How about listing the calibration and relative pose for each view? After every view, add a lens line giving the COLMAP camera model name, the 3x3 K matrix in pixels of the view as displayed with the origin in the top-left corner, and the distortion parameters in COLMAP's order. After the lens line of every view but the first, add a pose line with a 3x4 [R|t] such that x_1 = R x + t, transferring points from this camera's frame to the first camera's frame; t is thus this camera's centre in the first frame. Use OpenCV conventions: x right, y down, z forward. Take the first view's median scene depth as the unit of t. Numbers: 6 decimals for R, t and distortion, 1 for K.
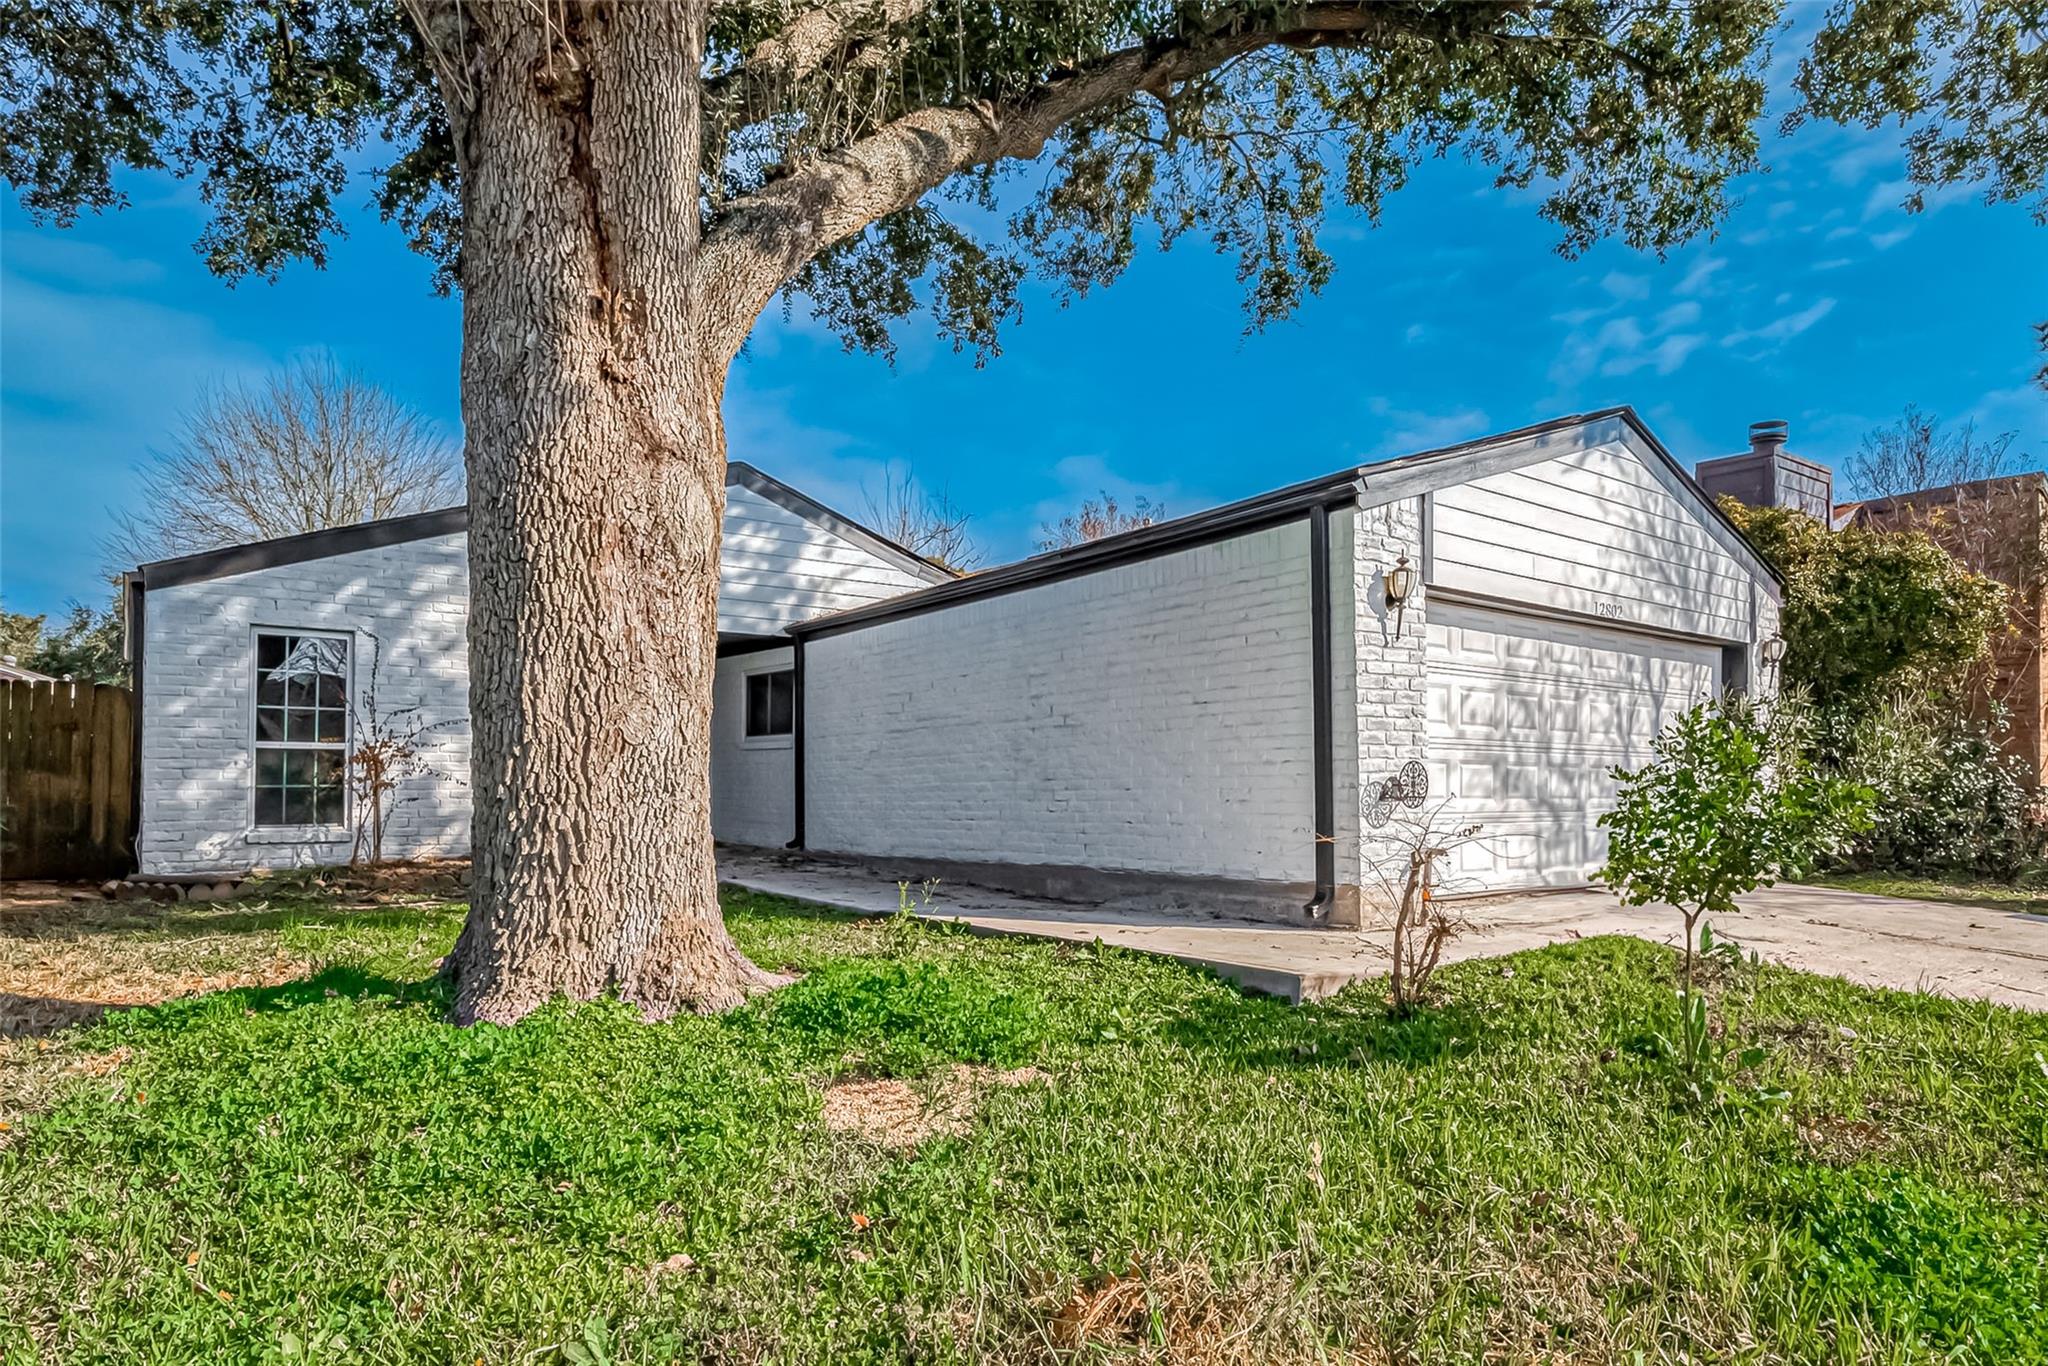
lens RADIAL K [[1063.4, 0, 1026.1], [0, 1063.4, 748.1], [0, 0, 1]] dist [-0.000573, 0.000332]
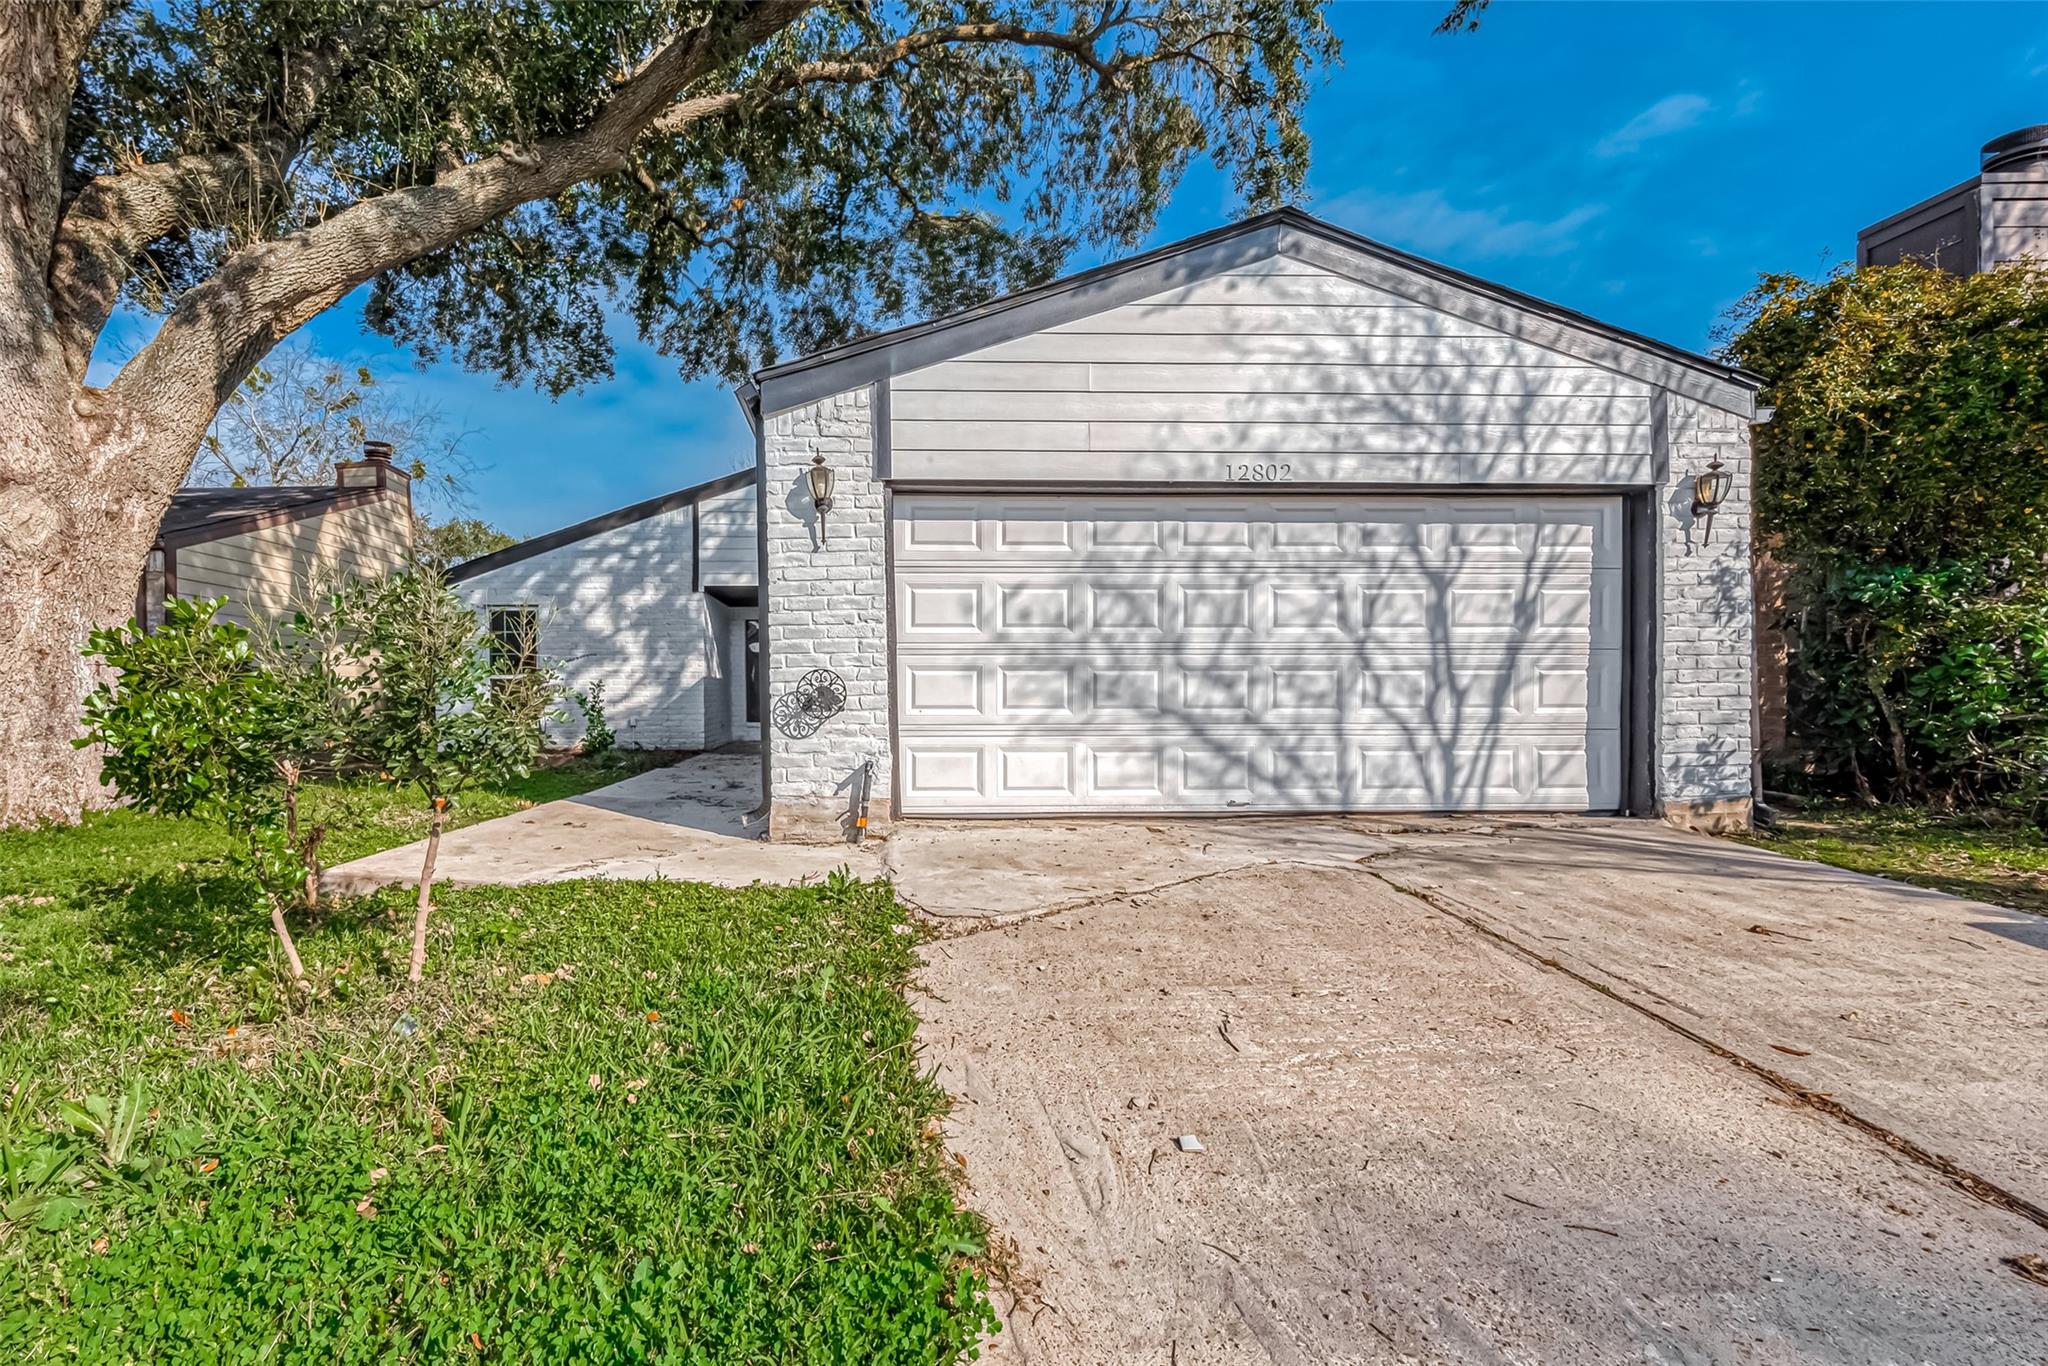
lens RADIAL K [[818.6, 0, 1034.3], [0, 818.6, 684.7], [0, 0, 1]] dist [0.000195, 0.000876]
pose [[0.839201, -0.012775, -0.543671, 0.740495], [0.024210, 0.999611, 0.013882, 0.017297], [0.543282, -0.024812, 0.839183, 0.389841]]
